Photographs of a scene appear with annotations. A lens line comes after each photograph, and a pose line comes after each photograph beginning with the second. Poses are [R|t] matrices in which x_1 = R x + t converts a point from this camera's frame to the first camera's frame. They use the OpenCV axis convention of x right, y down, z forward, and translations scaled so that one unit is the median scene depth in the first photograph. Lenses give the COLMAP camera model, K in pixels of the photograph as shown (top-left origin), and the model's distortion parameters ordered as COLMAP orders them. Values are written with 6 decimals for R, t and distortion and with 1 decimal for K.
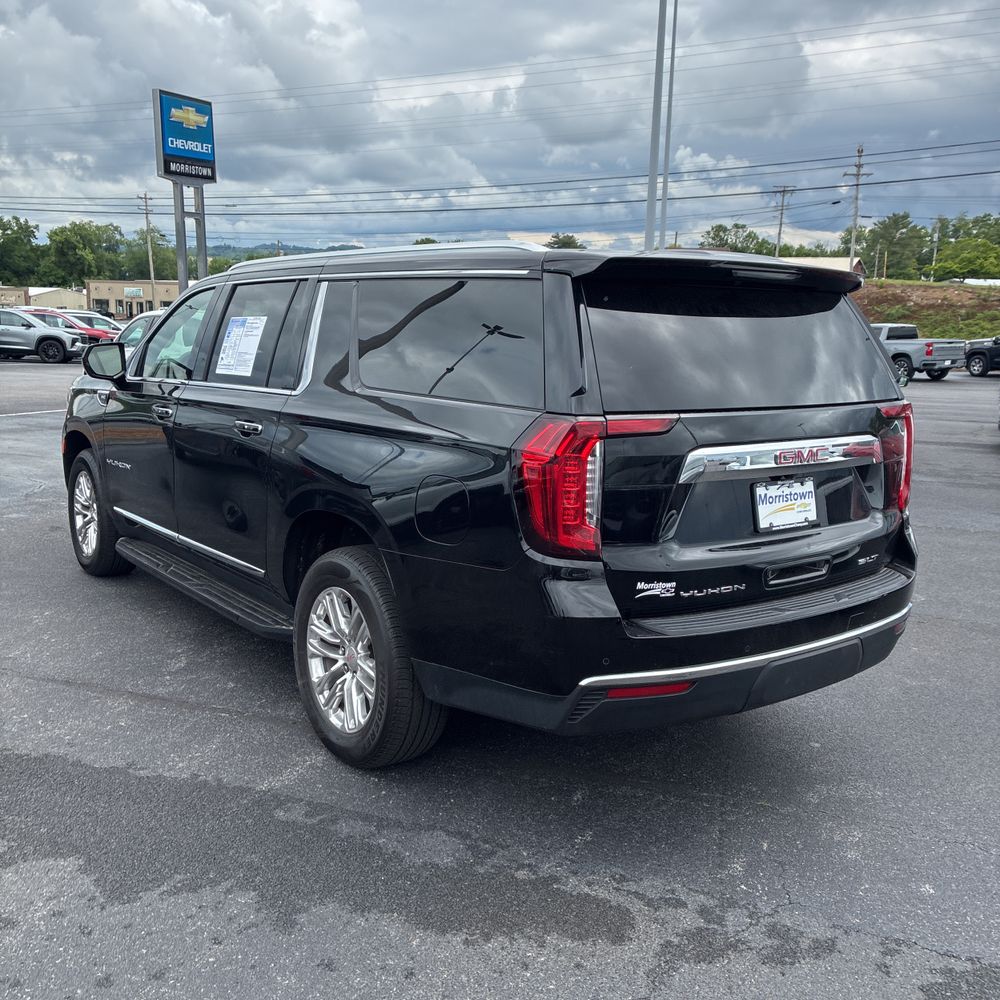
lens RADIAL K [[1013.3, 0, 484.4], [0, 1013.3, 496.3], [0, 0, 1]] dist [0.018027, -0.006532]
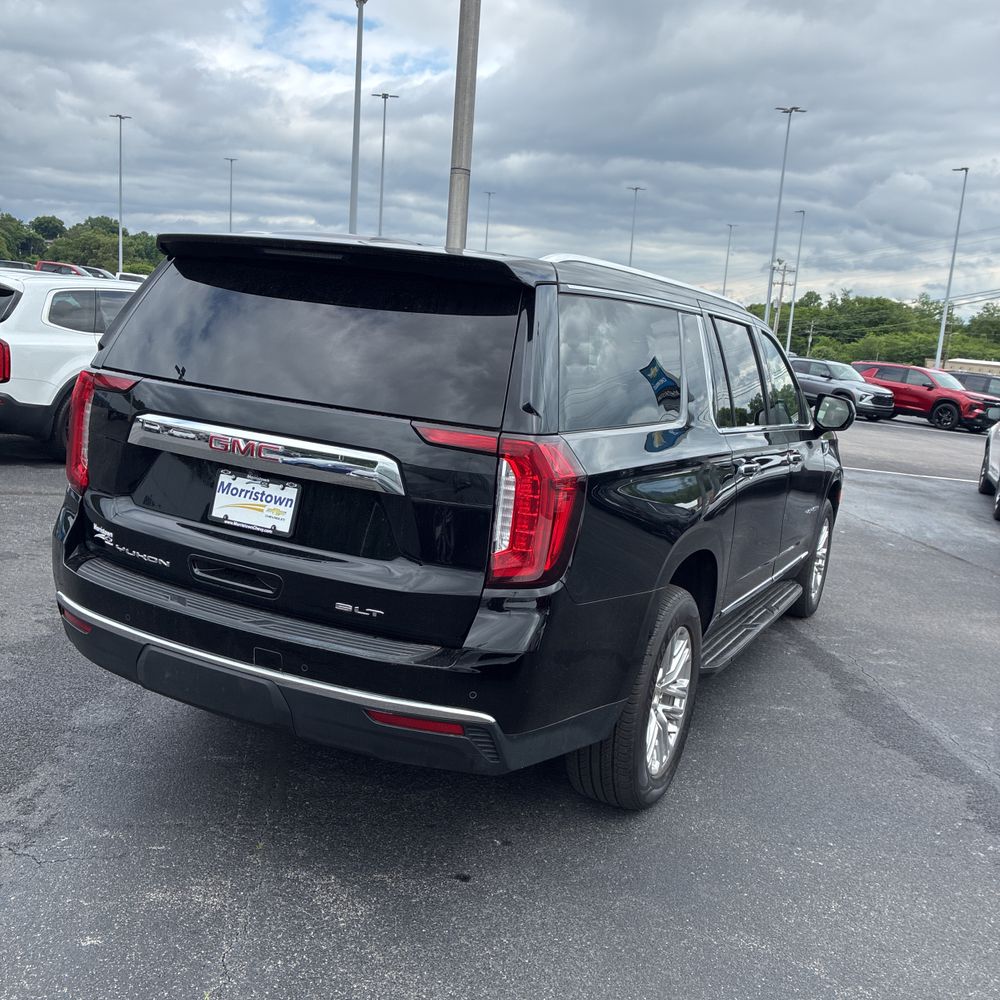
lens RADIAL K [[1015.8, 0, 488.1], [0, 1015.8, 486.0], [0, 0, 1]] dist [0.039747, 0.005712]
pose [[0.474587, 0.162916, -0.865000, 1.164774], [-0.242885, 0.968806, 0.049206, -0.100587], [0.846034, 0.186743, 0.499353, 0.715580]]
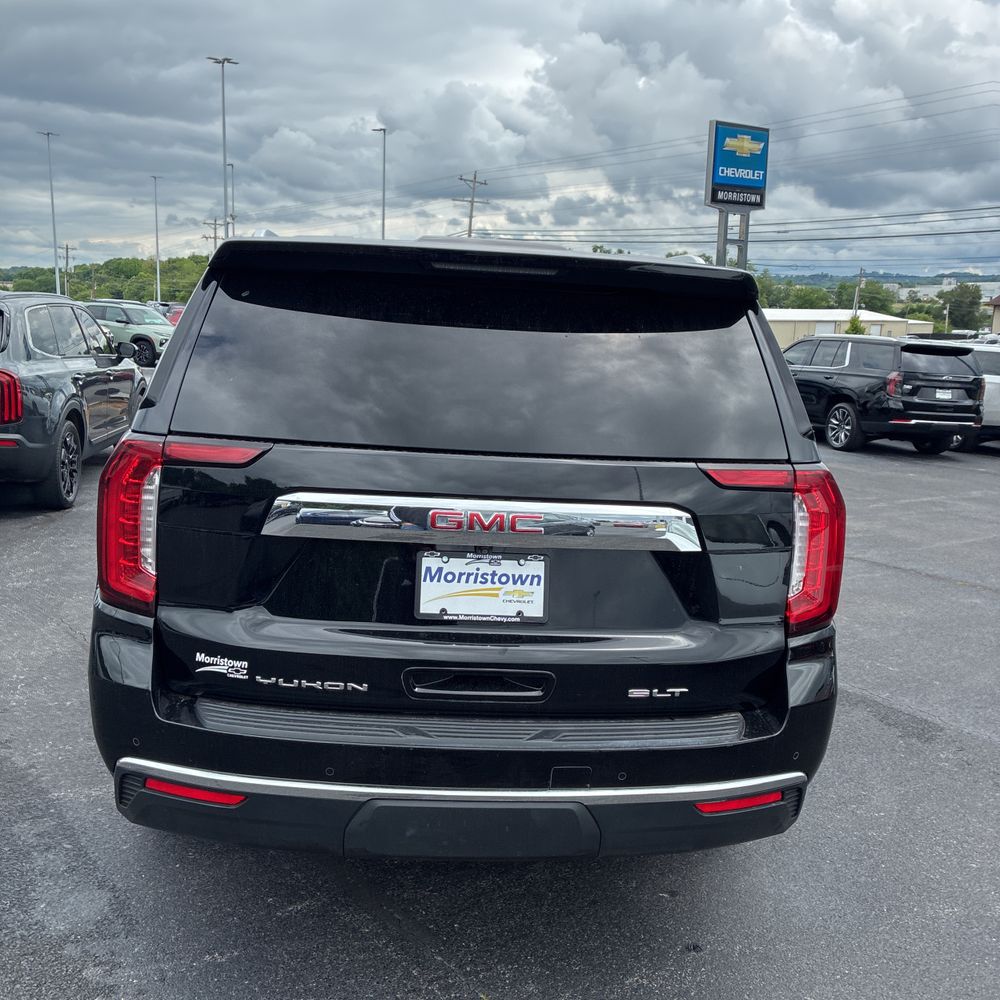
lens RADIAL K [[1015.8, 0, 488.1], [0, 1015.8, 486.0], [0, 0, 1]] dist [0.039747, 0.005712]
pose [[0.850939, 0.103783, -0.514909, 0.654002], [-0.123231, 0.992371, -0.003632, -0.059831], [0.510604, 0.066543, 0.857237, 0.384532]]
